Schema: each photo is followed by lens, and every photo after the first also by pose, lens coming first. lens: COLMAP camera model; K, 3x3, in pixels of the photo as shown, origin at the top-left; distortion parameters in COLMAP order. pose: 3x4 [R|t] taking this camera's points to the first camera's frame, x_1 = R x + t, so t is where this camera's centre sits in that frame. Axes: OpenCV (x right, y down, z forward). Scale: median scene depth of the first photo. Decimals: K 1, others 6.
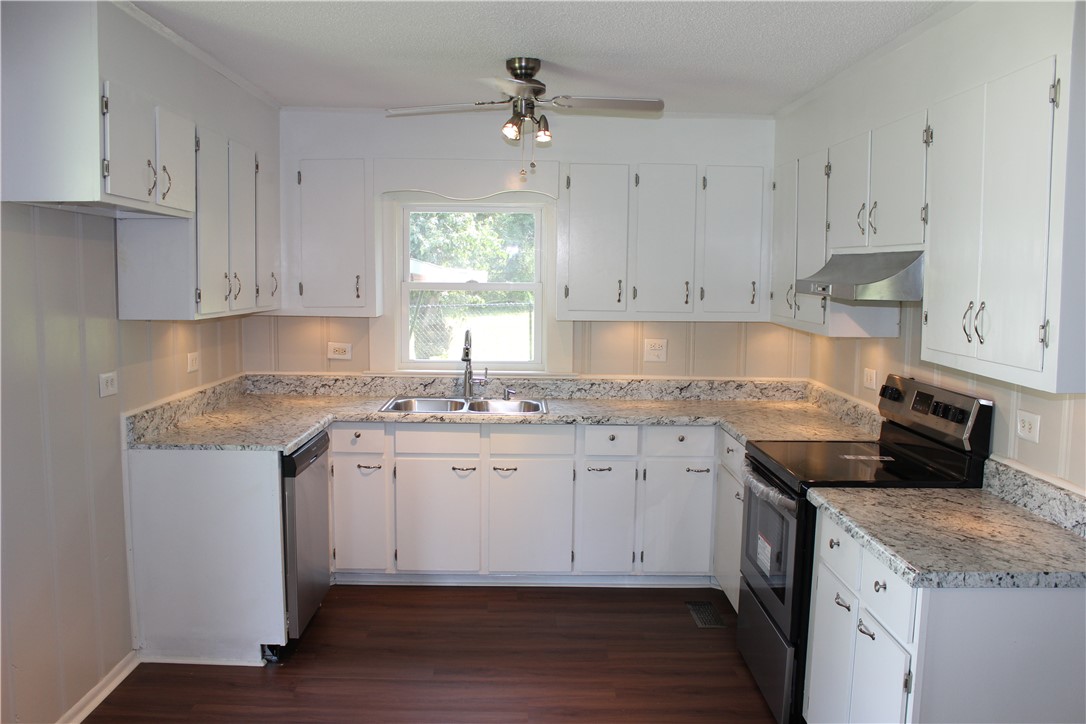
lens RADIAL K [[915.7, 0, 538.0], [0, 915.7, 363.2], [0, 0, 1]] dist [-0.144337, 0.125899]
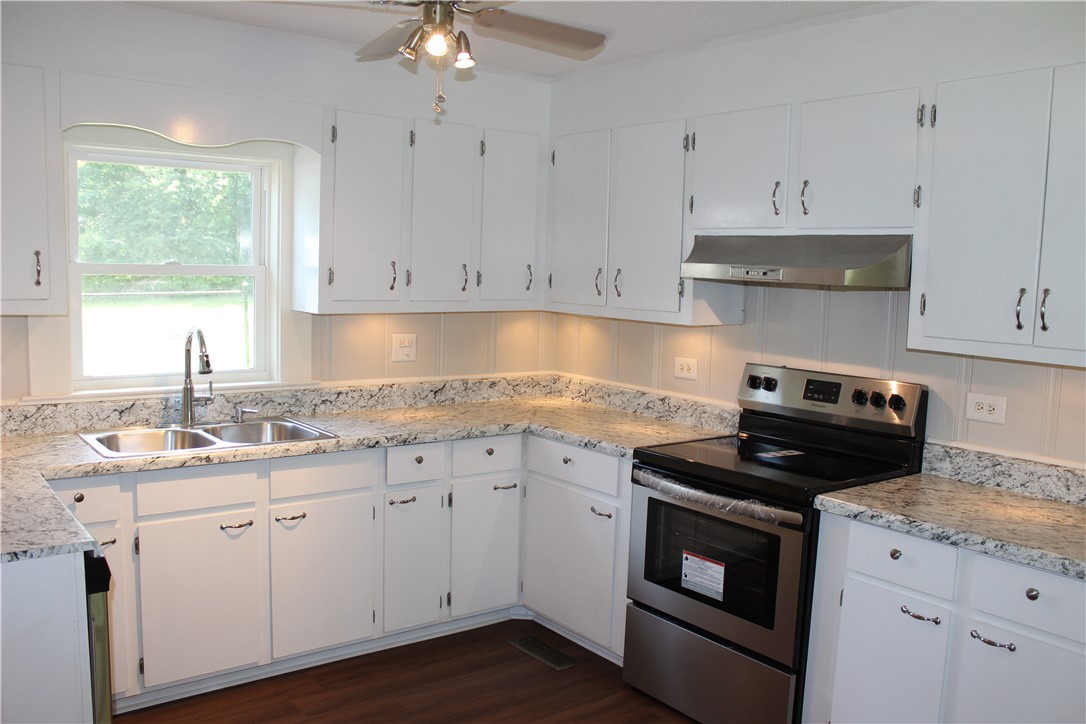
lens RADIAL K [[915.7, 0, 536.4], [0, 915.7, 365.9], [0, 0, 1]] dist [-0.144337, 0.125899]
pose [[0.806599, -0.051906, 0.588816, -0.330638], [0.042195, 0.998652, 0.030232, -0.021723], [-0.589591, 0.000460, 0.807702, 0.328589]]
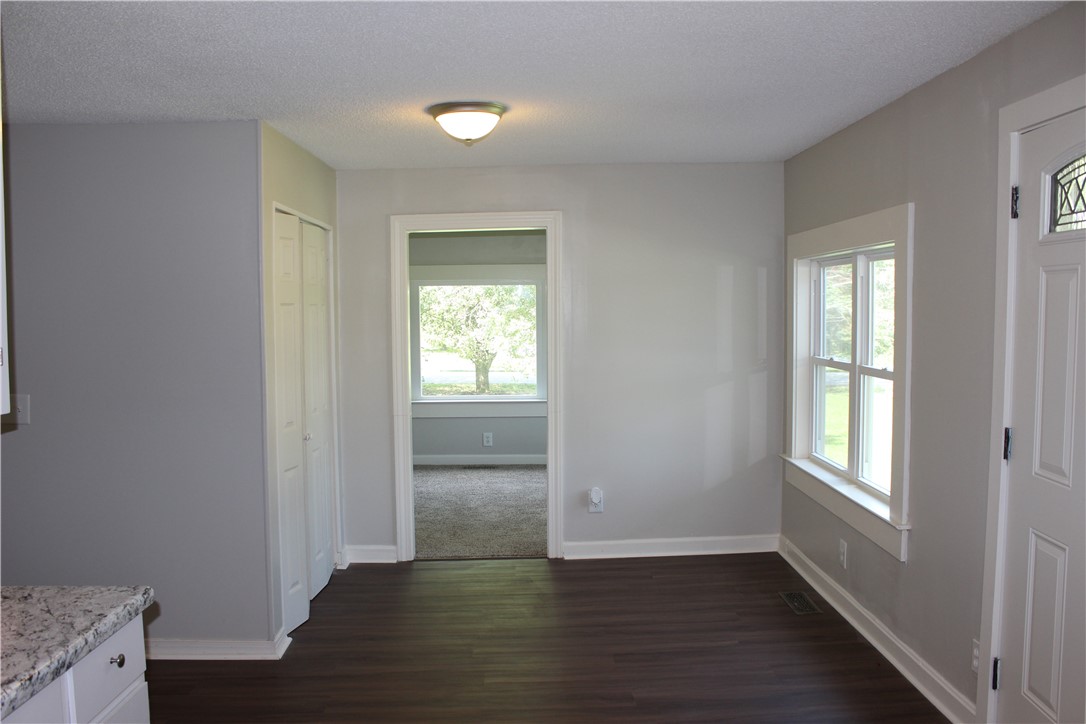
lens RADIAL K [[915.7, 0, 543.2], [0, 915.7, 364.9], [0, 0, 1]] dist [-0.144337, 0.125899]
pose [[-0.999622, -0.027286, 0.003504, -0.023060], [-0.026309, 0.985409, 0.168159, -0.116441], [-0.008041, 0.168003, -0.985754, 1.062390]]
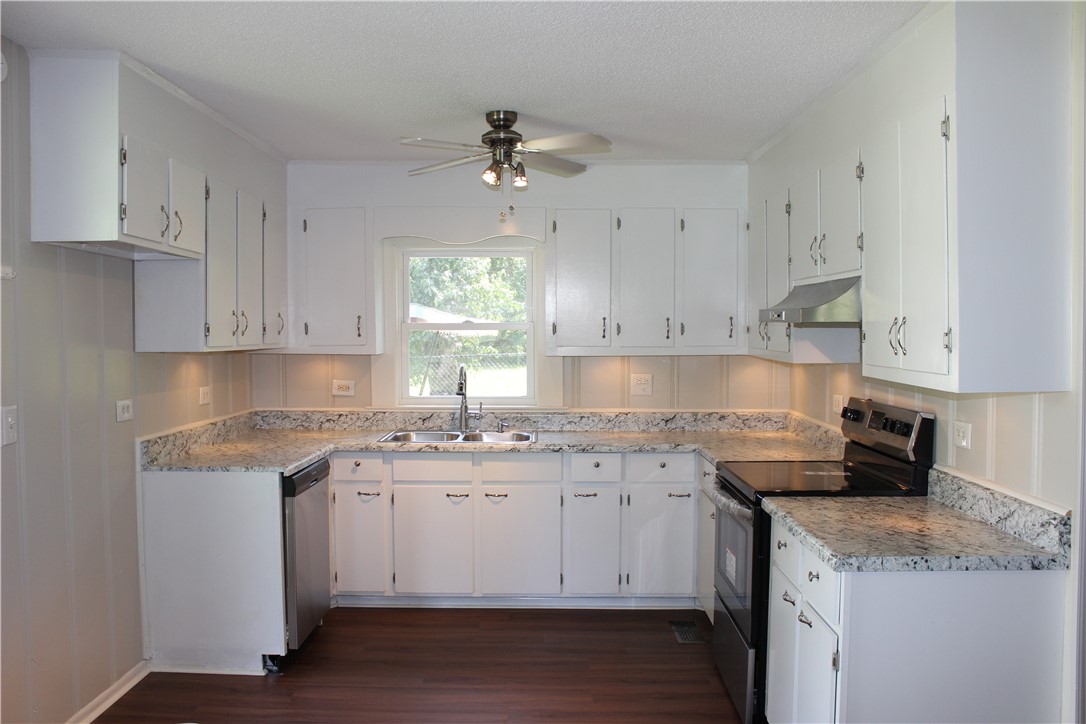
lens RADIAL K [[915.7, 0, 538.7], [0, 915.7, 362.5], [0, 0, 1]] dist [-0.144337, 0.125899]
pose [[0.999642, -0.011443, -0.024174, 0.044858], [0.009917, 0.998006, -0.062336, 0.031795], [0.024839, 0.062074, 0.997762, -0.070841]]
